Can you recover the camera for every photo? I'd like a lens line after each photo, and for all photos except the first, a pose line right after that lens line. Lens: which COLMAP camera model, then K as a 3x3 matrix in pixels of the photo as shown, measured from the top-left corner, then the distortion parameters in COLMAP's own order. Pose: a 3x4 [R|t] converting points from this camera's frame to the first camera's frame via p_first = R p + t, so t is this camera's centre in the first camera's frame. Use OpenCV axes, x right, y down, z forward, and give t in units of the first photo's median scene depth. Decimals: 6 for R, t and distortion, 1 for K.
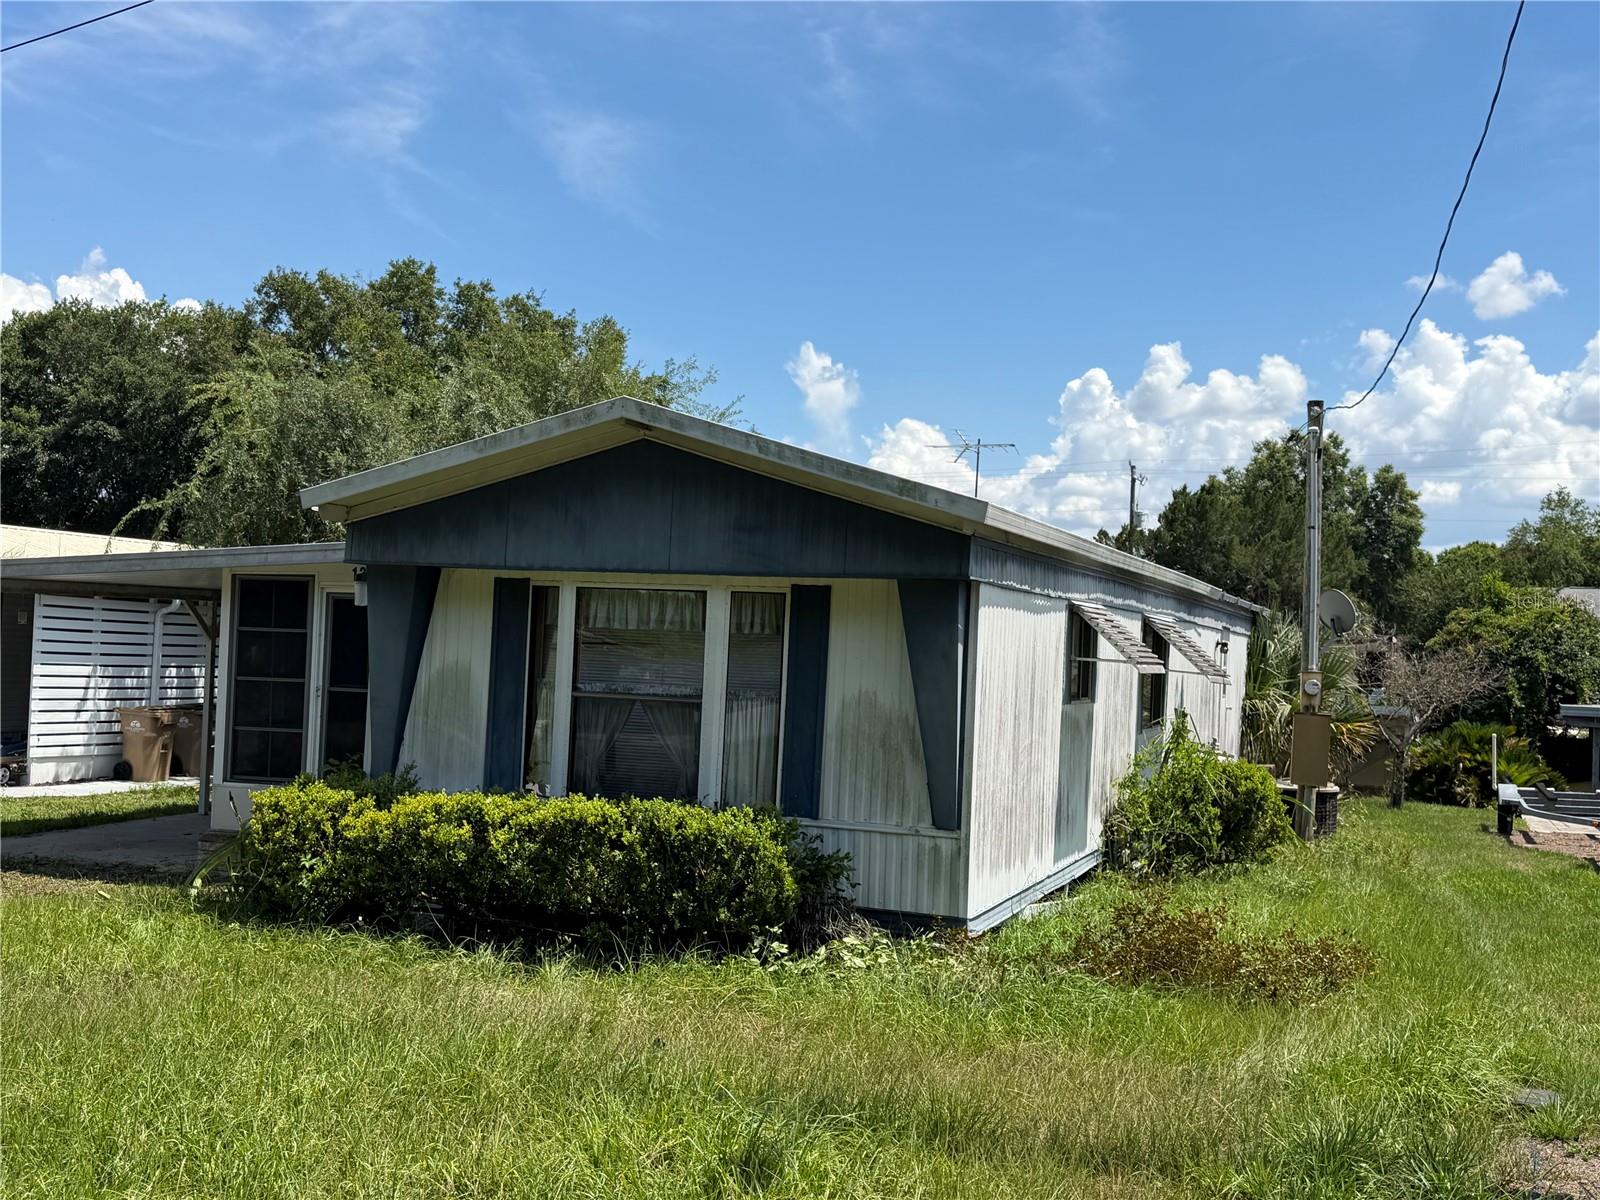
lens RADIAL K [[1704.2, 0, 800.0], [0, 1704.2, 600.0], [0, 0, 1]] dist [0.185738, -0.340575]
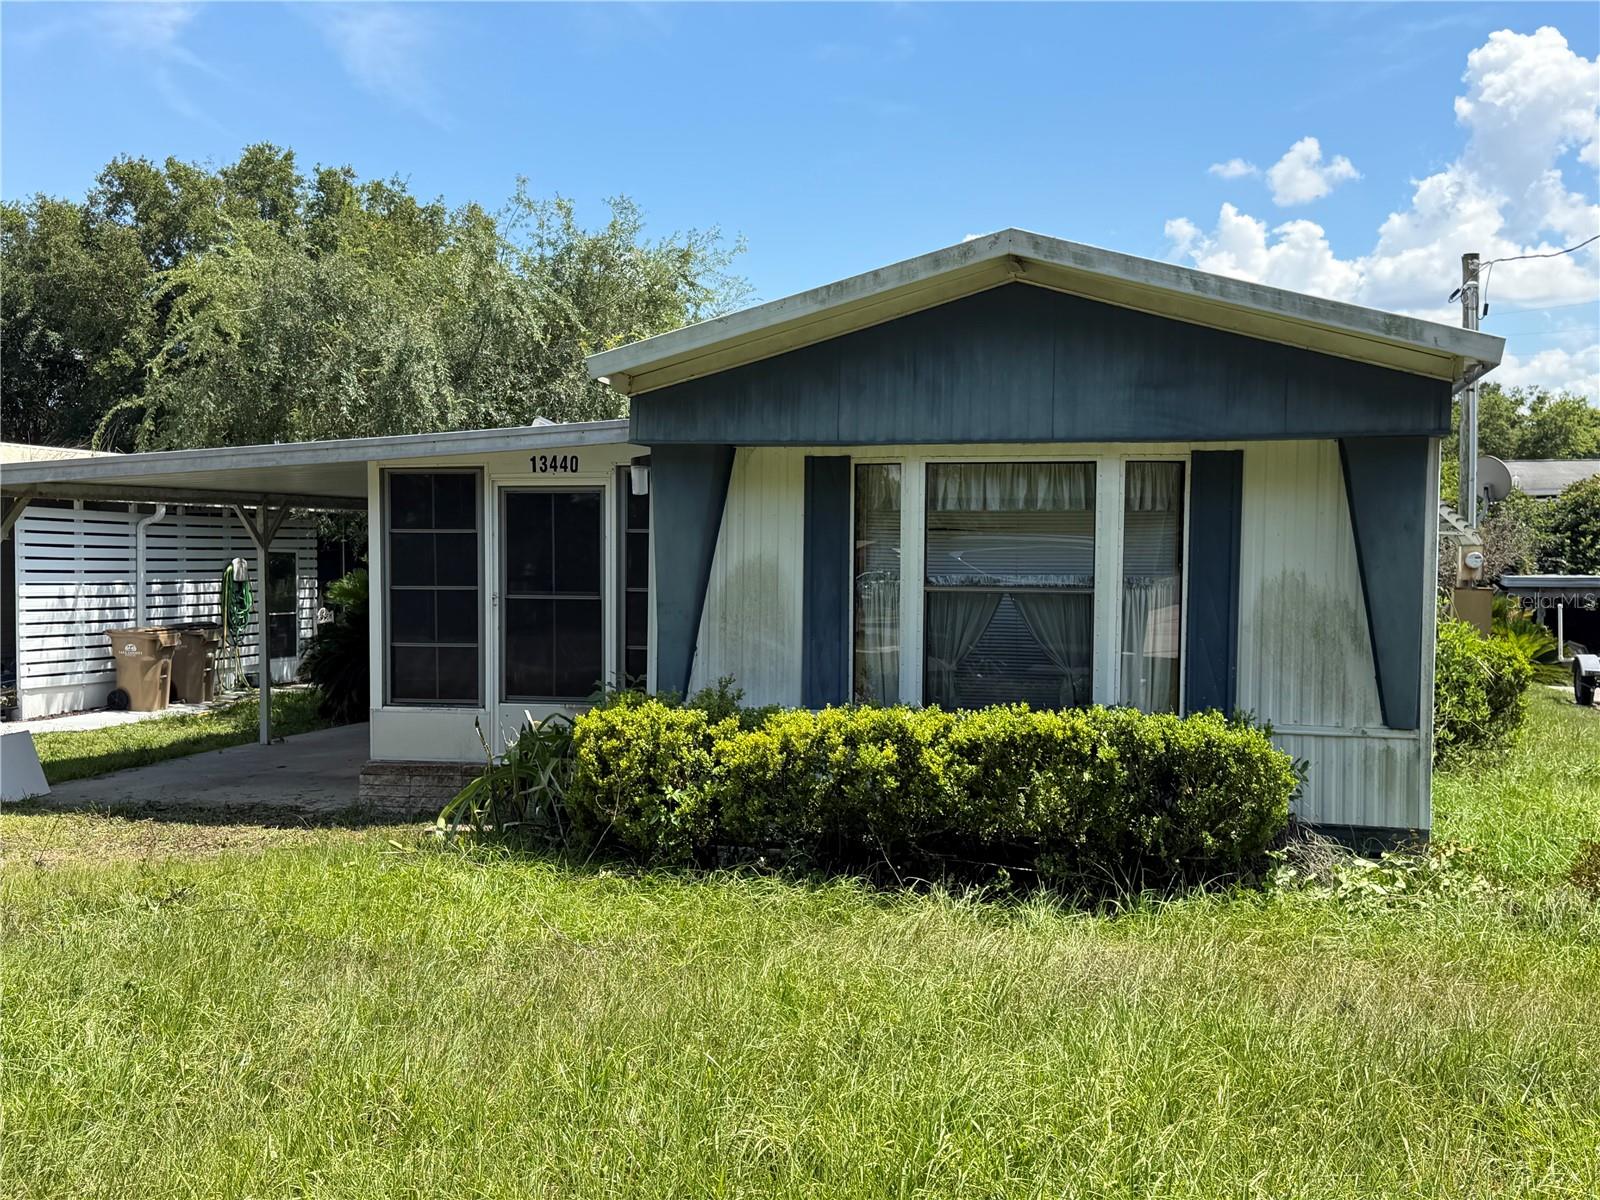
lens RADIAL K [[1704.2, 0, 800.0], [0, 1704.2, 600.0], [0, 0, 1]] dist [0.185738, -0.340575]
pose [[0.994381, -0.036701, 0.099294, -0.267386], [0.030837, 0.997724, 0.059964, 0.007262], [-0.101269, -0.056565, 0.993250, 0.152885]]
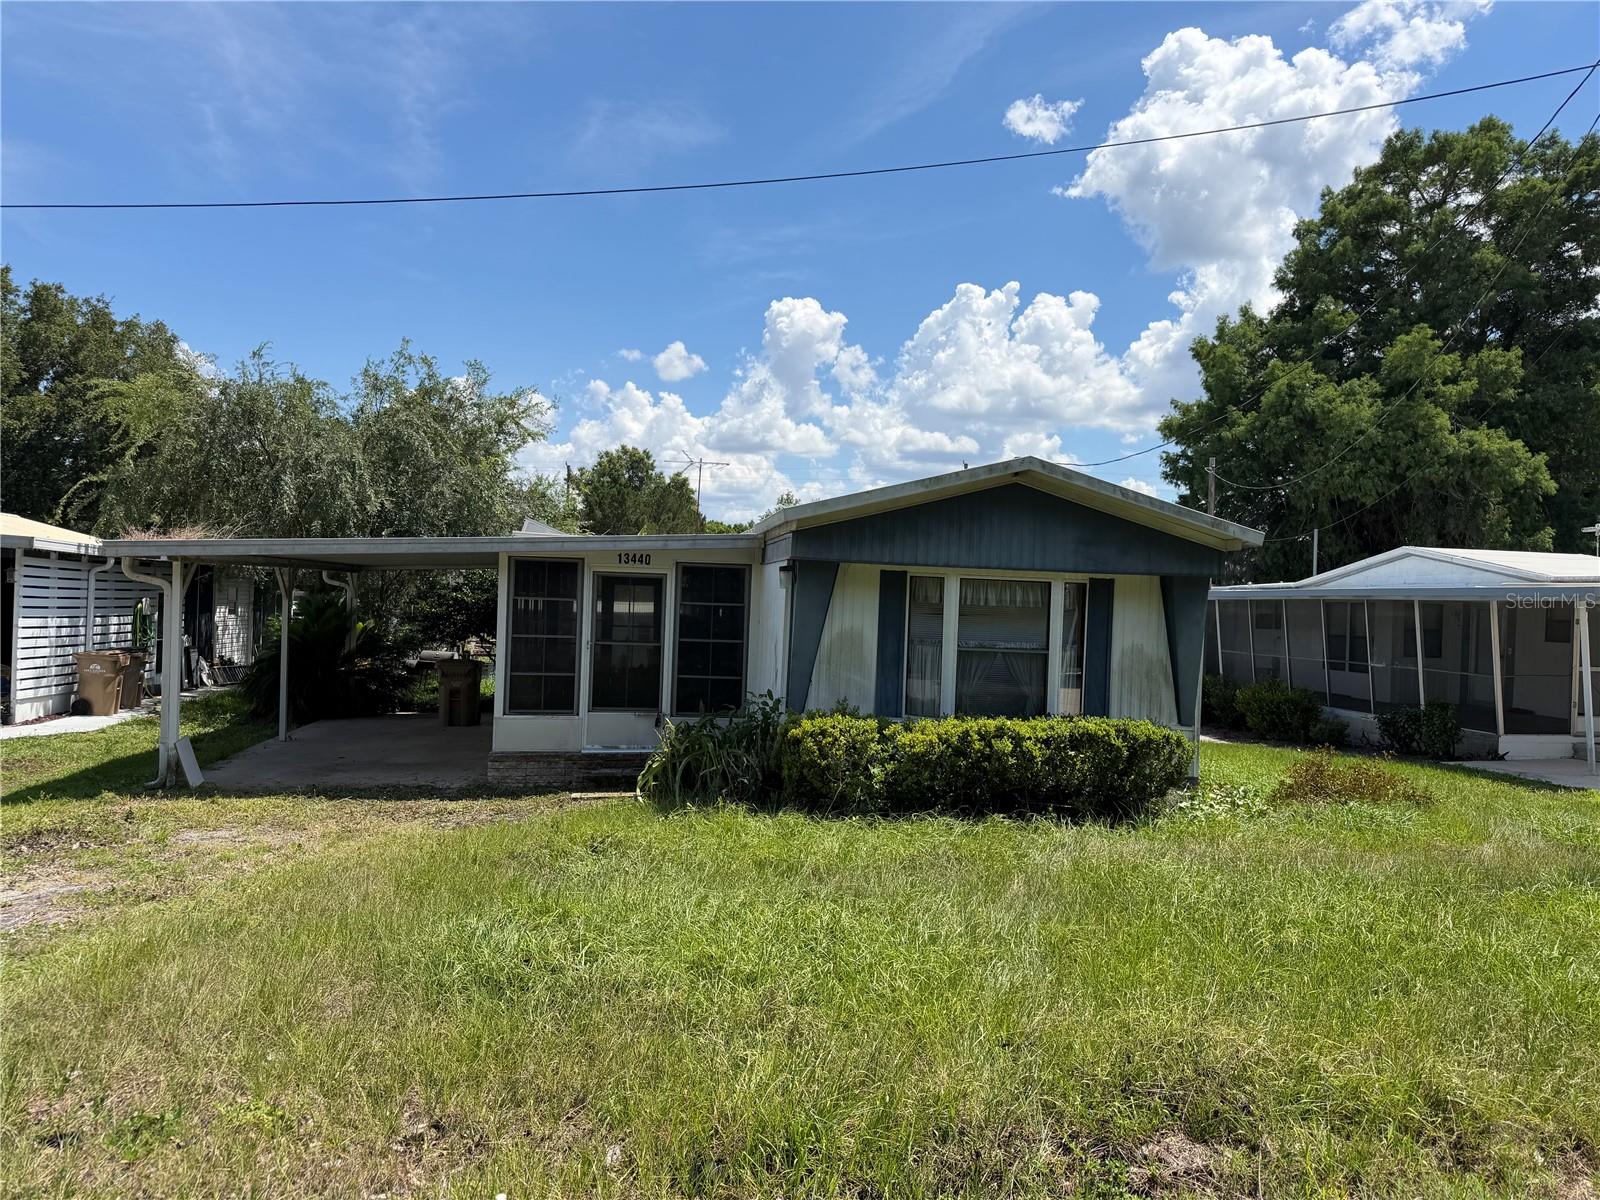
lens RADIAL K [[1122.2, 0, 800.0], [0, 1122.2, 600.0], [0, 0, 1]] dist [0.124540, -0.139489]
pose [[0.870760, -0.006049, 0.491671, -0.710838], [-0.016243, 0.999025, 0.041058, -0.025683], [-0.491440, -0.043738, 0.869813, 0.196755]]
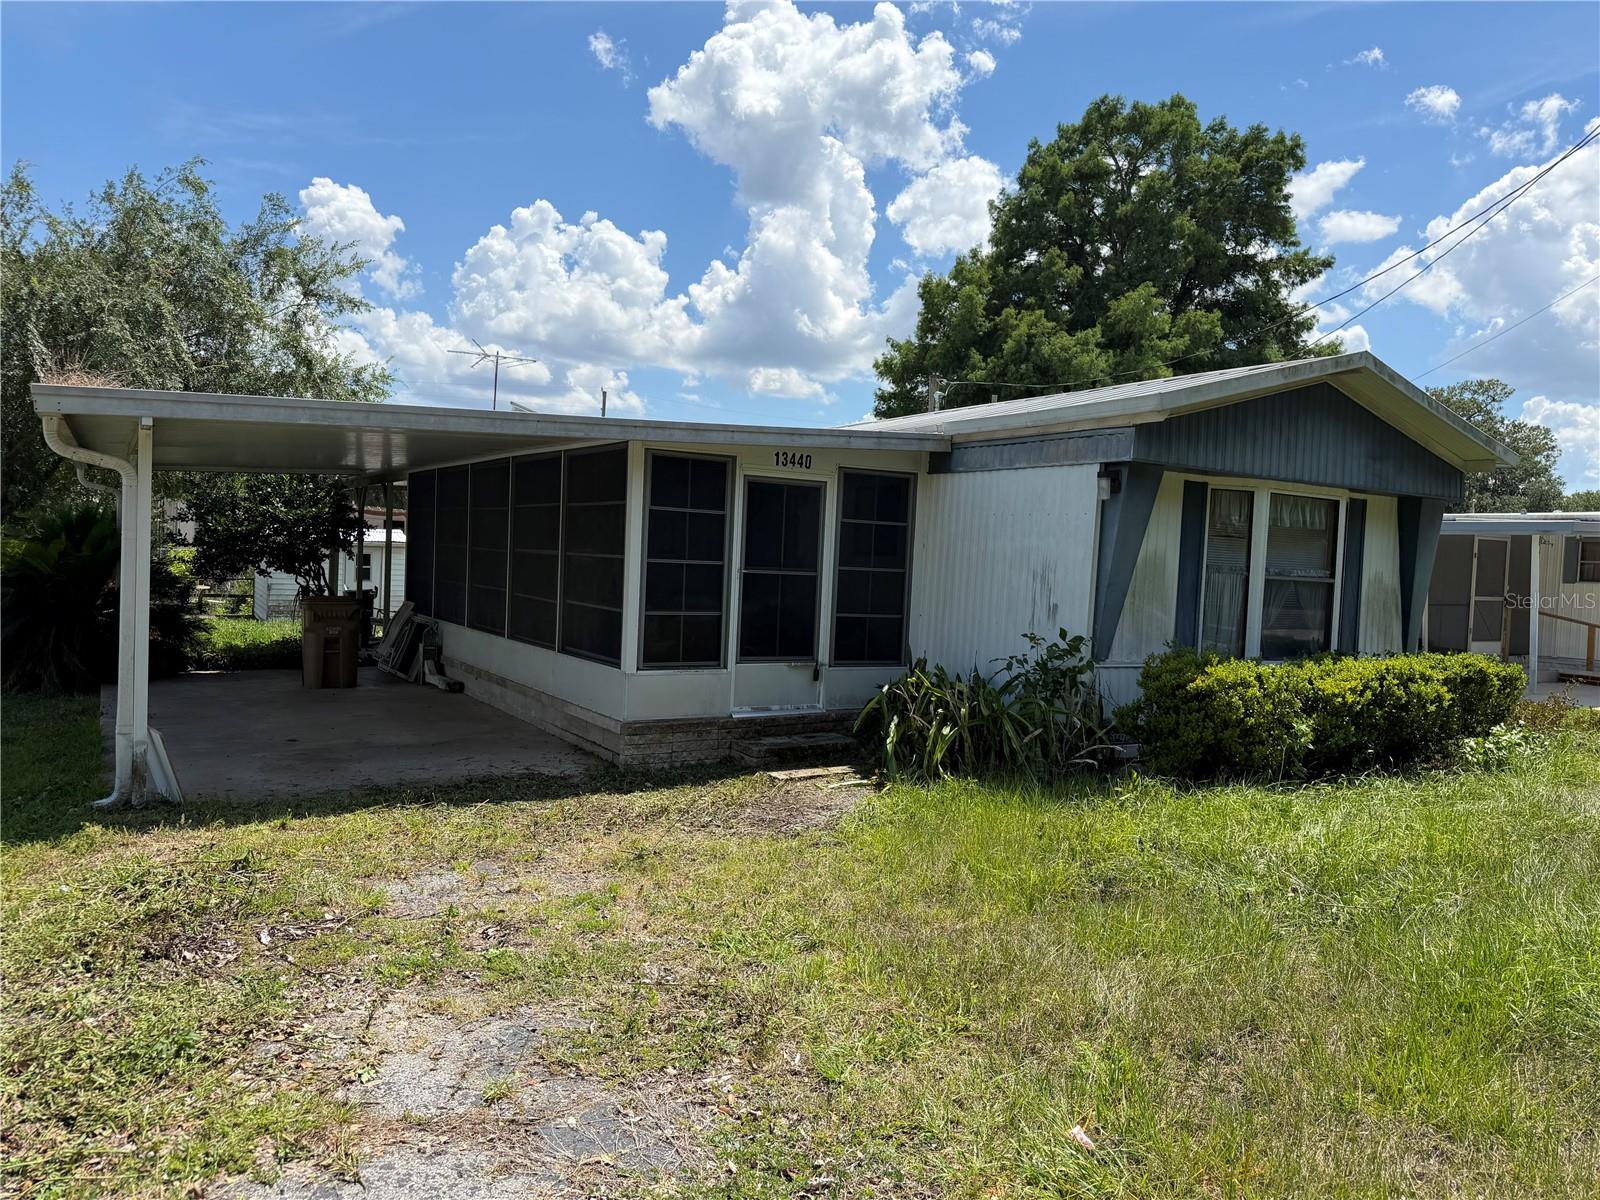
lens RADIAL K [[1128.0, 0, 793.9], [0, 1128.0, 609.2], [0, 0, 1]] dist [0.144185, -0.278983]
pose [[0.615946, -0.045166, 0.786493, -0.975570], [-0.043629, 0.994867, 0.091301, 0.015223], [-0.786580, -0.090551, 0.610813, 0.719514]]
